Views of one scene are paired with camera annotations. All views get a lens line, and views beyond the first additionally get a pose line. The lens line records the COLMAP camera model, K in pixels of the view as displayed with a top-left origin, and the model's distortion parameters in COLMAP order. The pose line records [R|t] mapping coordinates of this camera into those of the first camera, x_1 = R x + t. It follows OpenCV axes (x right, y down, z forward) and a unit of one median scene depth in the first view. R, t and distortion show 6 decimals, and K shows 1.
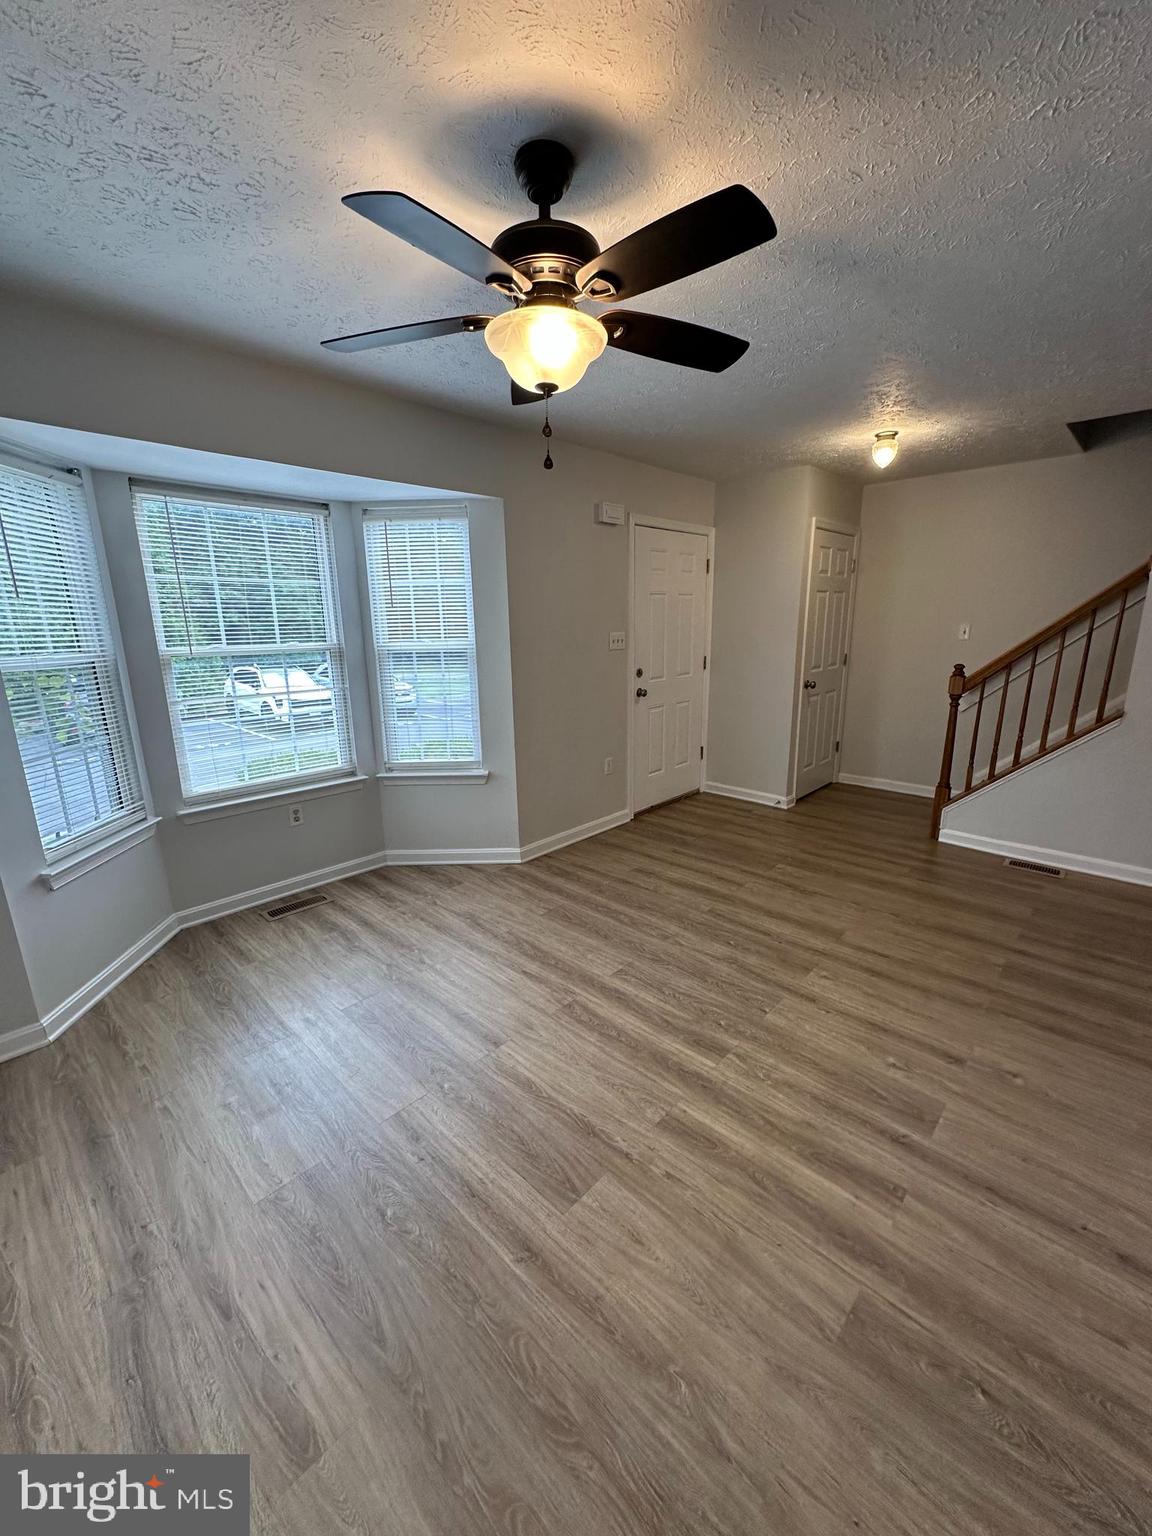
lens RADIAL K [[611.9, 0, 573.7], [0, 611.9, 767.4], [0, 0, 1]] dist [-0.002714, 0.000380]
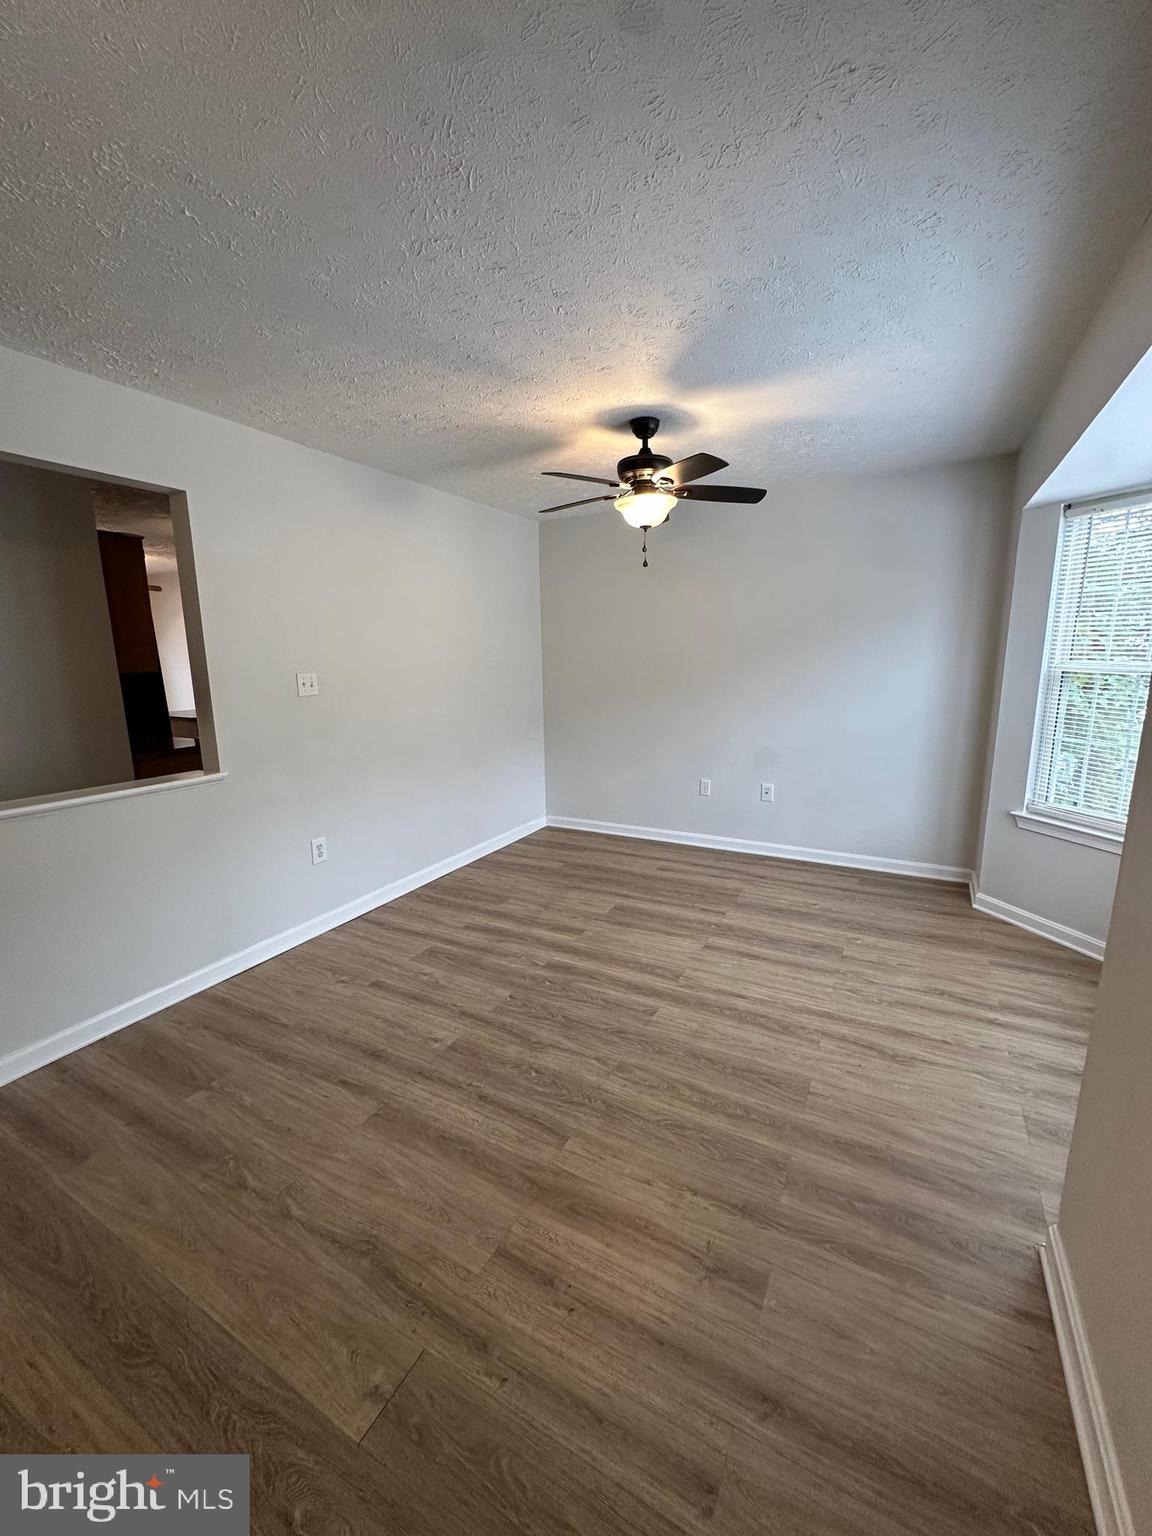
lens RADIAL K [[611.9, 0, 573.7], [0, 611.9, 767.4], [0, 0, 1]] dist [-0.002714, 0.000380]
pose [[-0.965769, 0.076913, -0.247739, 0.431237], [-0.031847, 0.912653, 0.407493, -0.427381], [0.257441, 0.401434, -0.878962, 1.781227]]
